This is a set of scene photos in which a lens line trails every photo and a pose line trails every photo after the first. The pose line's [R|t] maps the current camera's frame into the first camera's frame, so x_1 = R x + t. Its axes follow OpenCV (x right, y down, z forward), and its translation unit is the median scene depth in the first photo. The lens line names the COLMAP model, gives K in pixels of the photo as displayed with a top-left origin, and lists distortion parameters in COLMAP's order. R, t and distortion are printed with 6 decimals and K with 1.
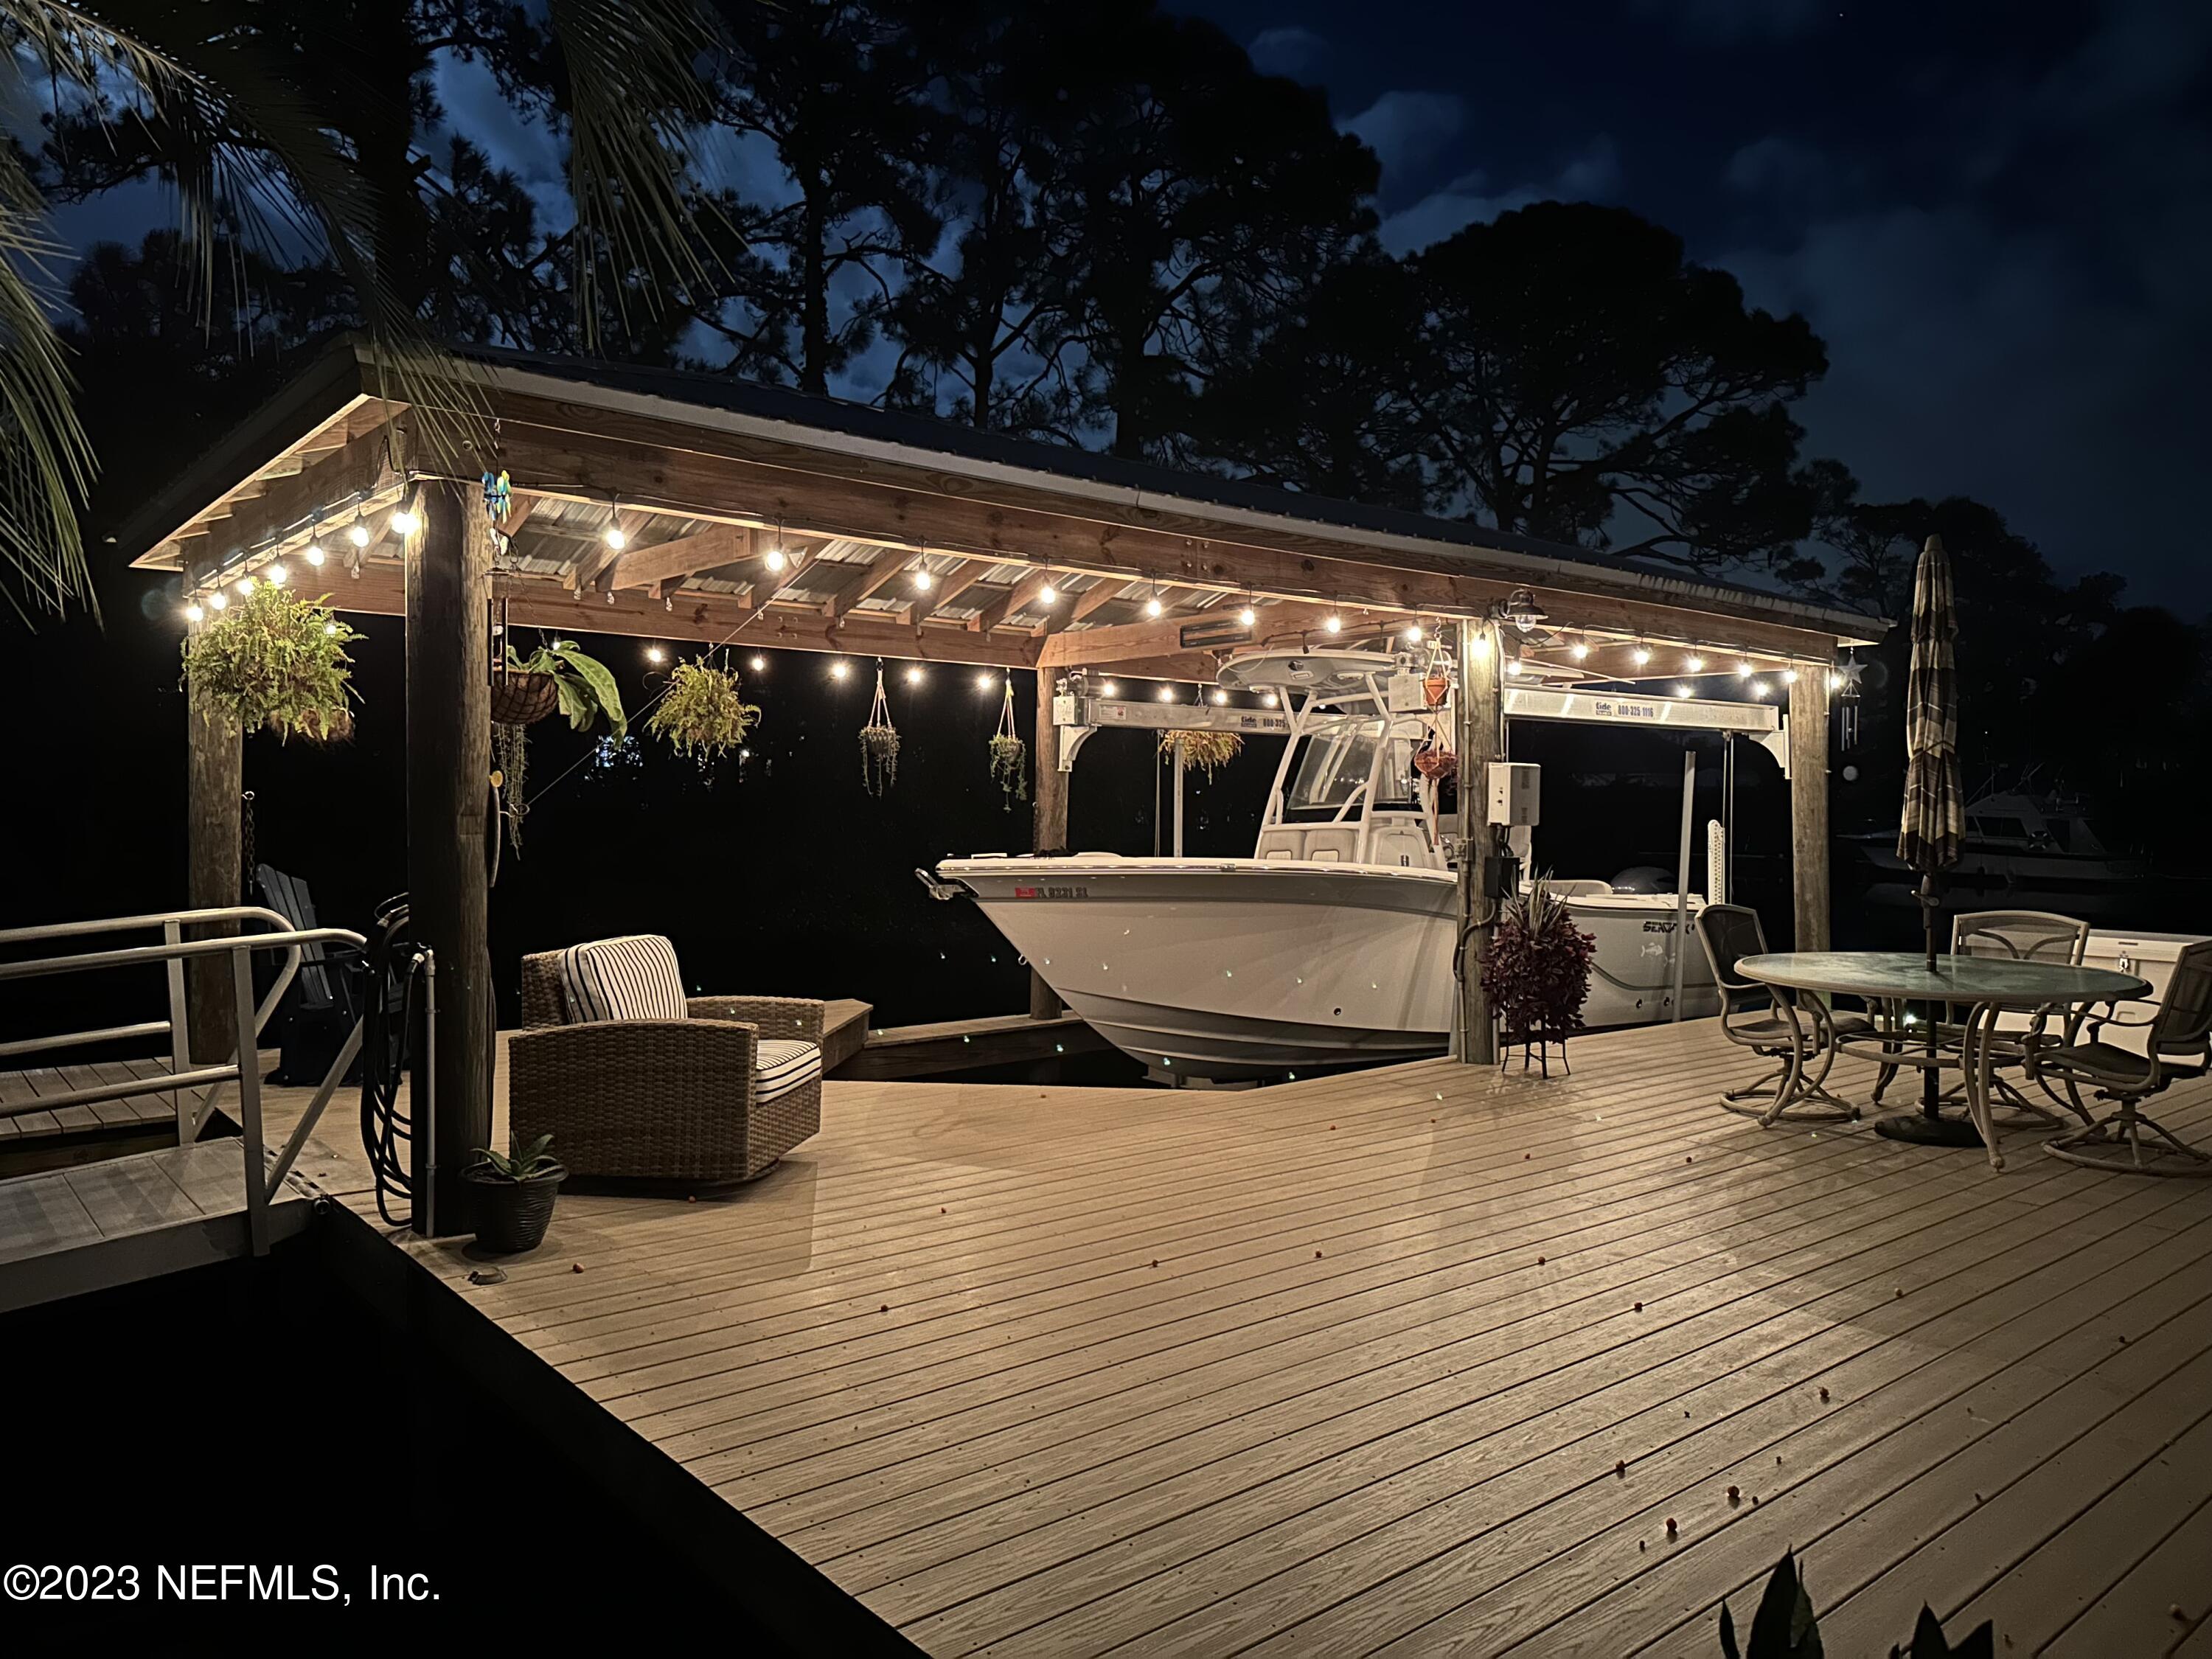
lens RADIAL K [[1555.3, 0, 1120.7], [0, 1555.3, 827.8], [0, 0, 1]] dist [0.072569, -0.076400]
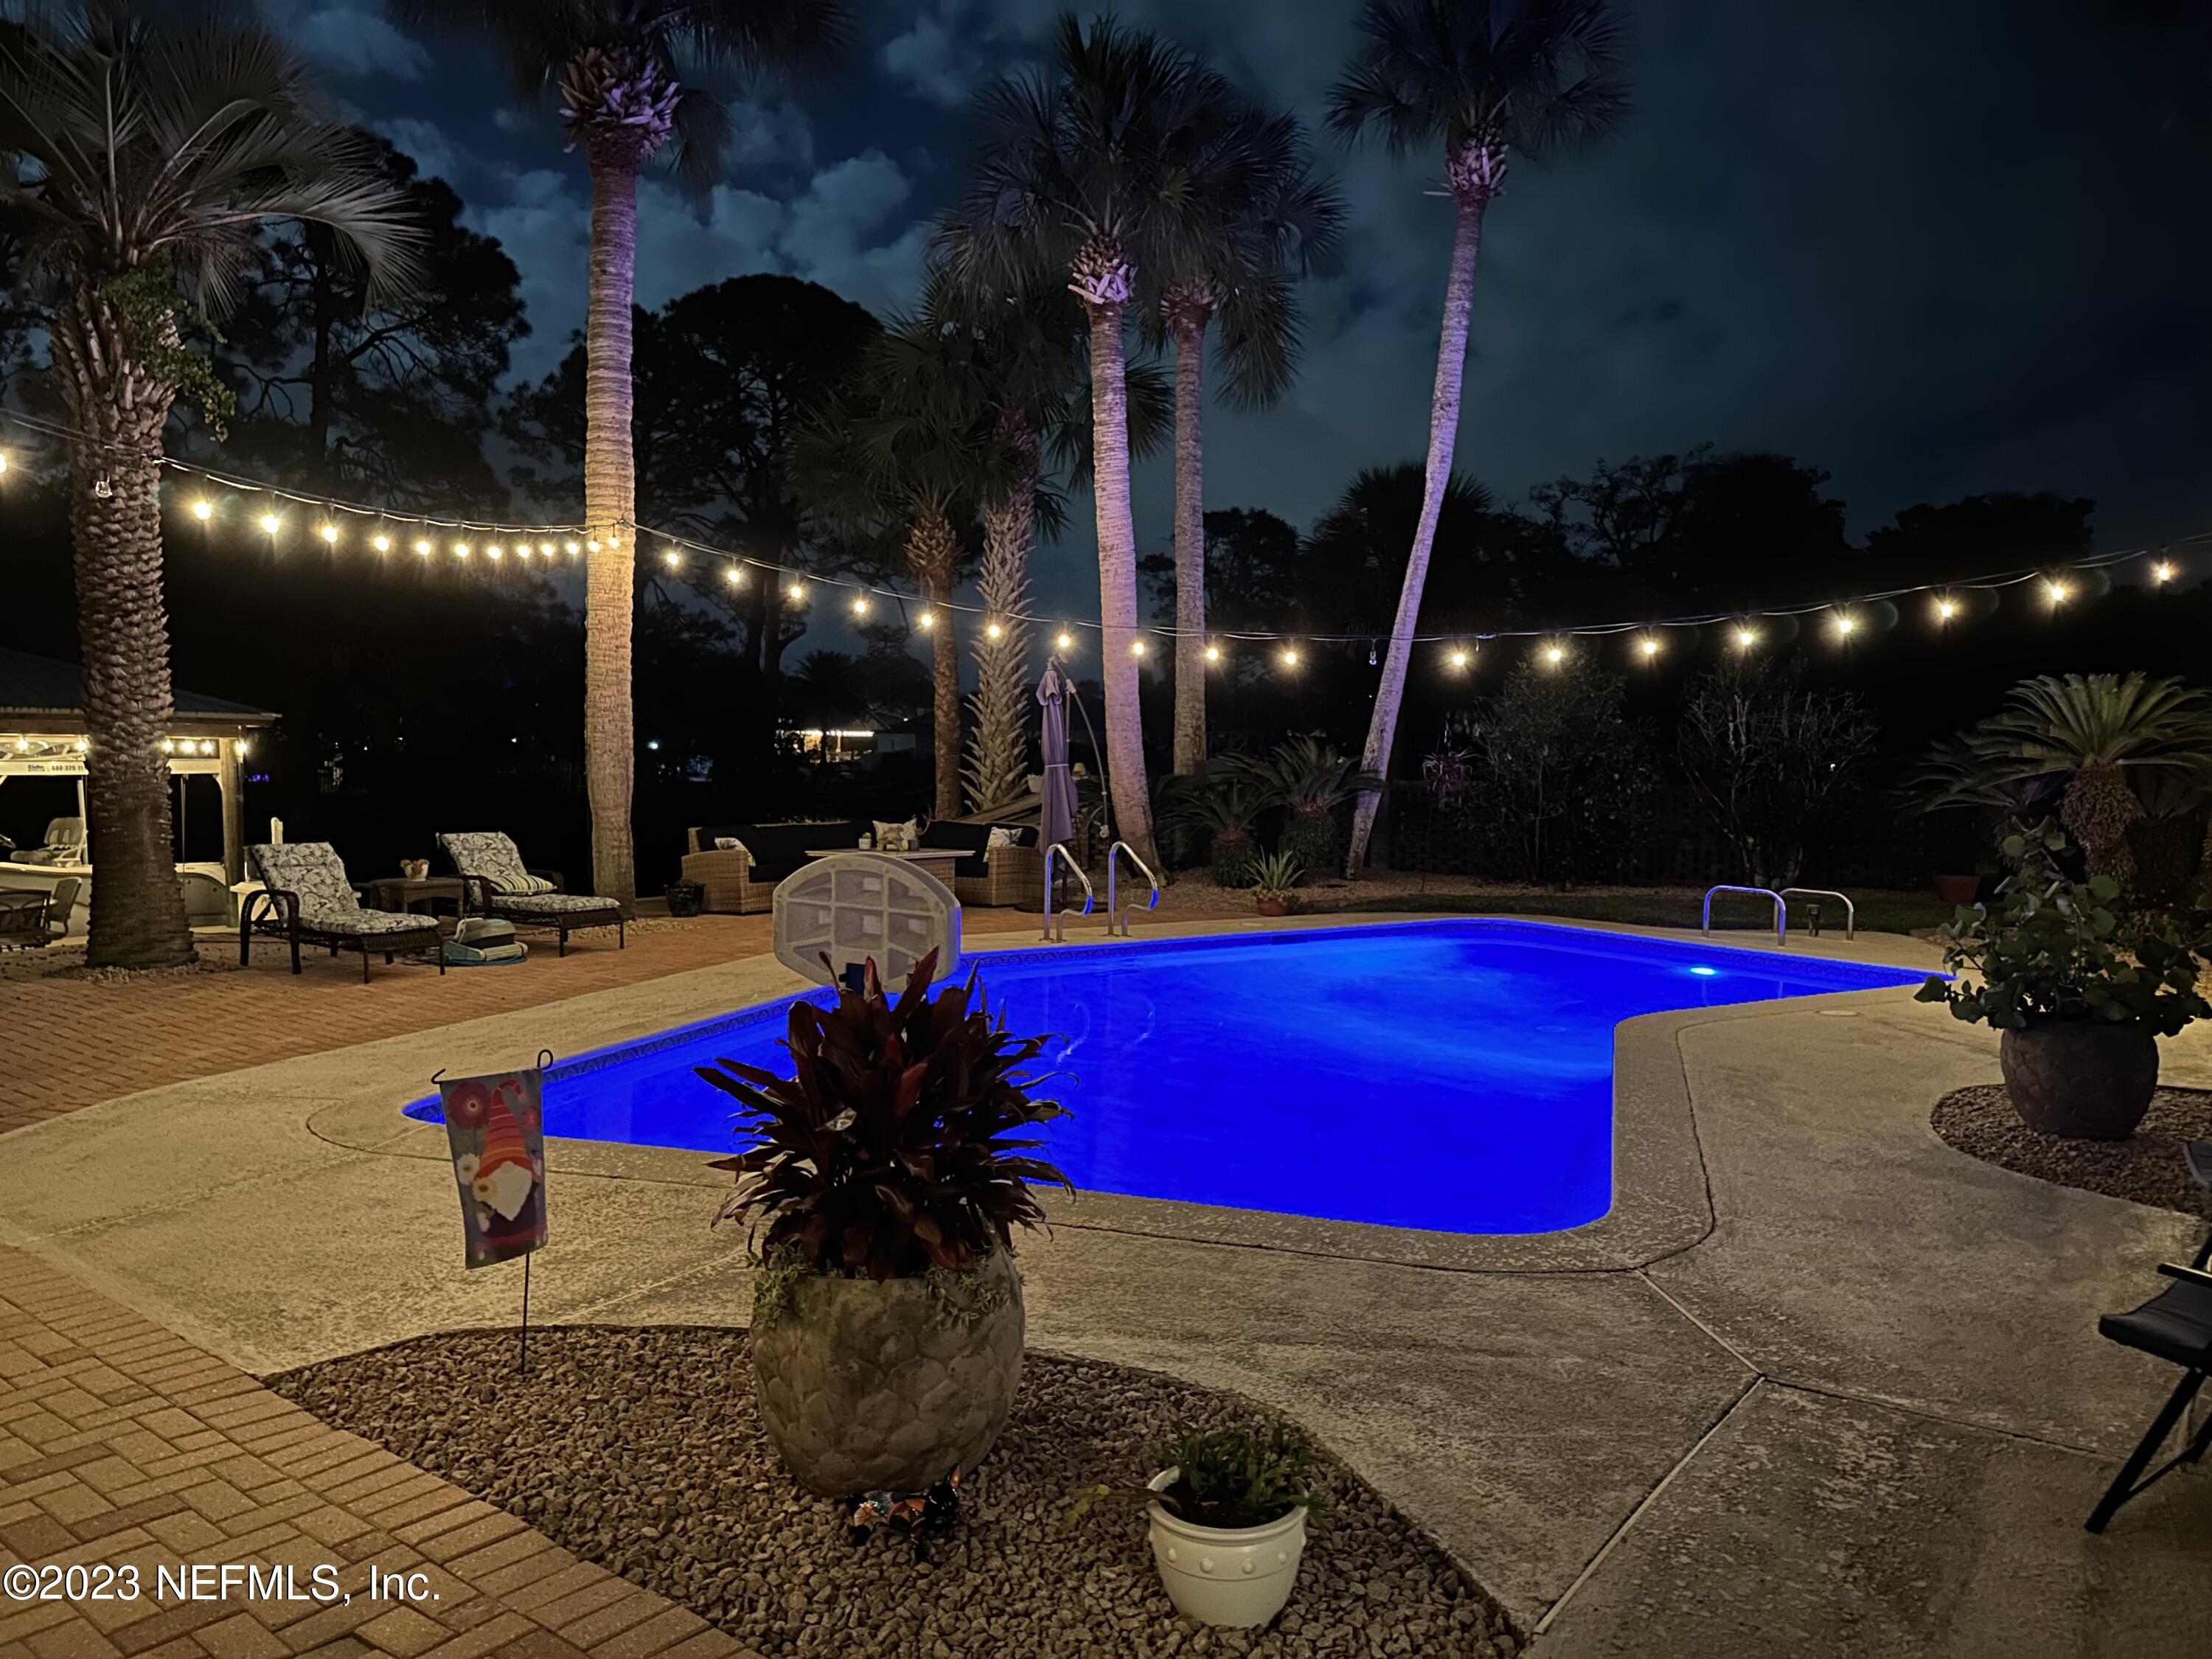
lens RADIAL K [[1555.3, 0, 1107.0], [0, 1555.3, 835.5], [0, 0, 1]] dist [0.072569, -0.076400]
pose [[0.975332, -0.011737, 0.220429, 1.034687], [0.002247, 0.999062, 0.043255, -0.067933], [-0.220730, -0.041693, 0.974443, -1.024789]]
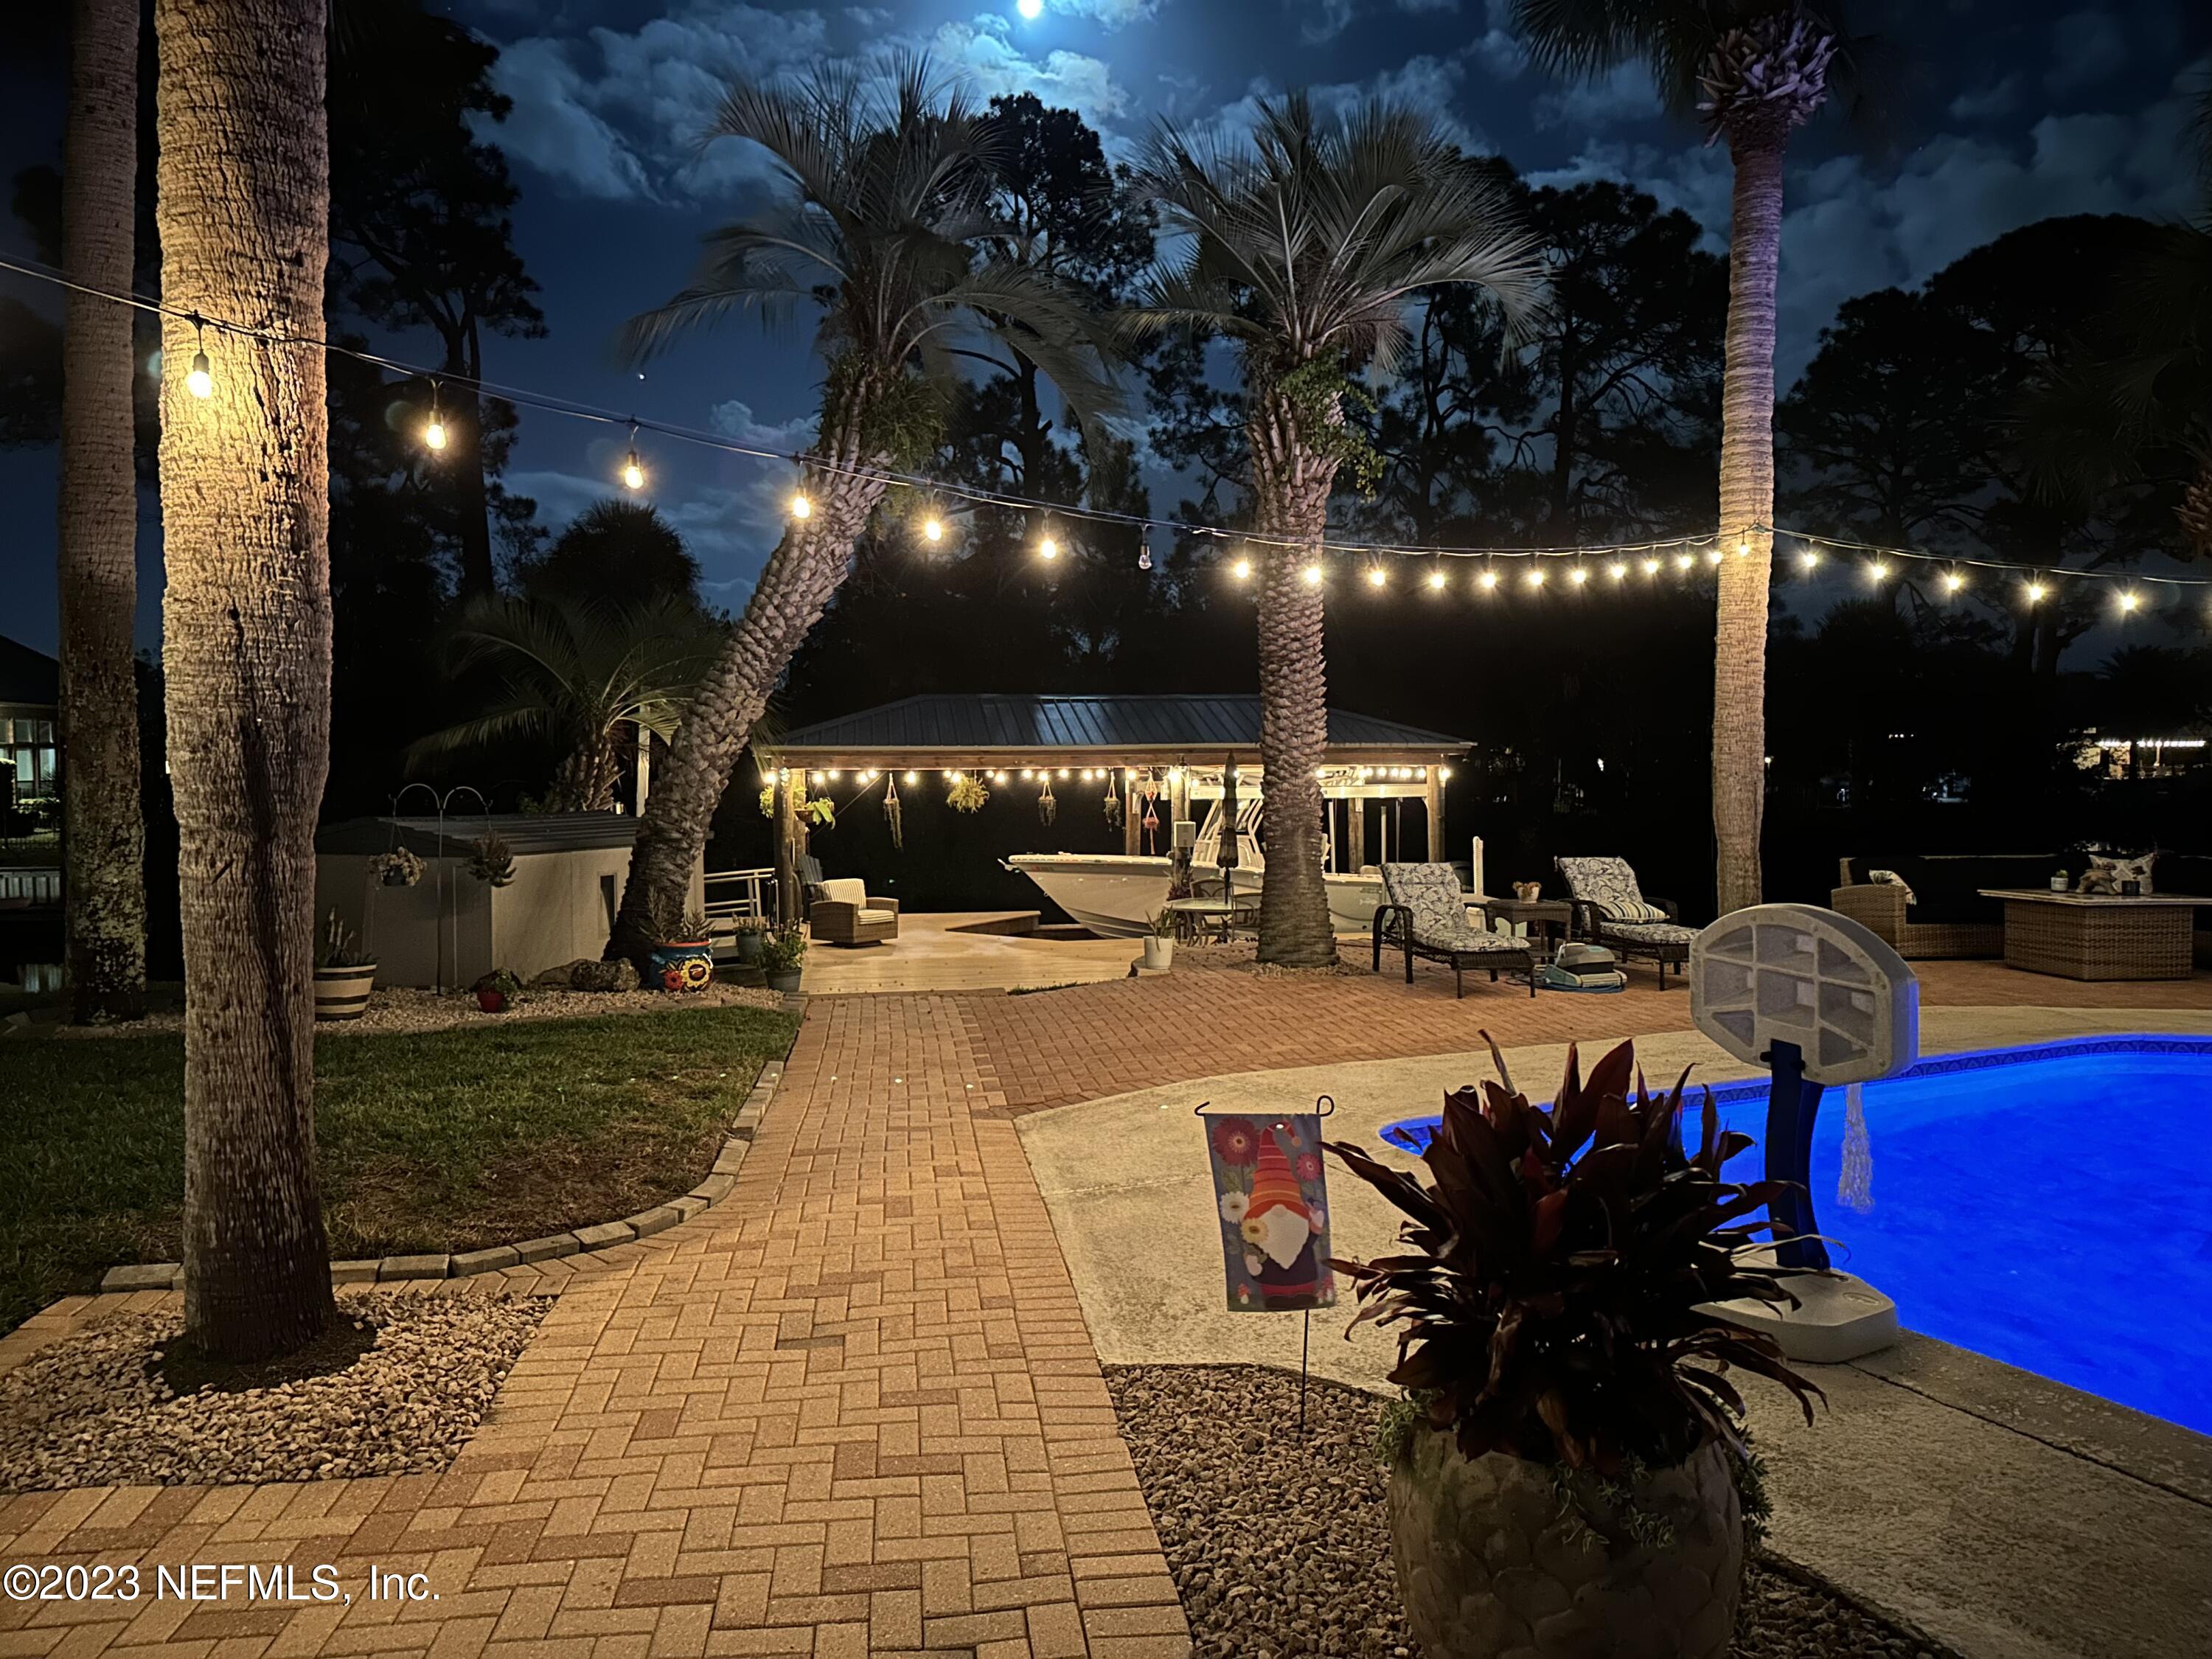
lens RADIAL K [[1555.3, 0, 1100.2], [0, 1555.3, 829.8], [0, 0, 1]] dist [0.072569, -0.076400]
pose [[0.855769, 0.008792, -0.517283, 1.121509], [0.004552, 0.999689, 0.024521, -0.071097], [0.517337, -0.023339, 0.855463, -0.966225]]
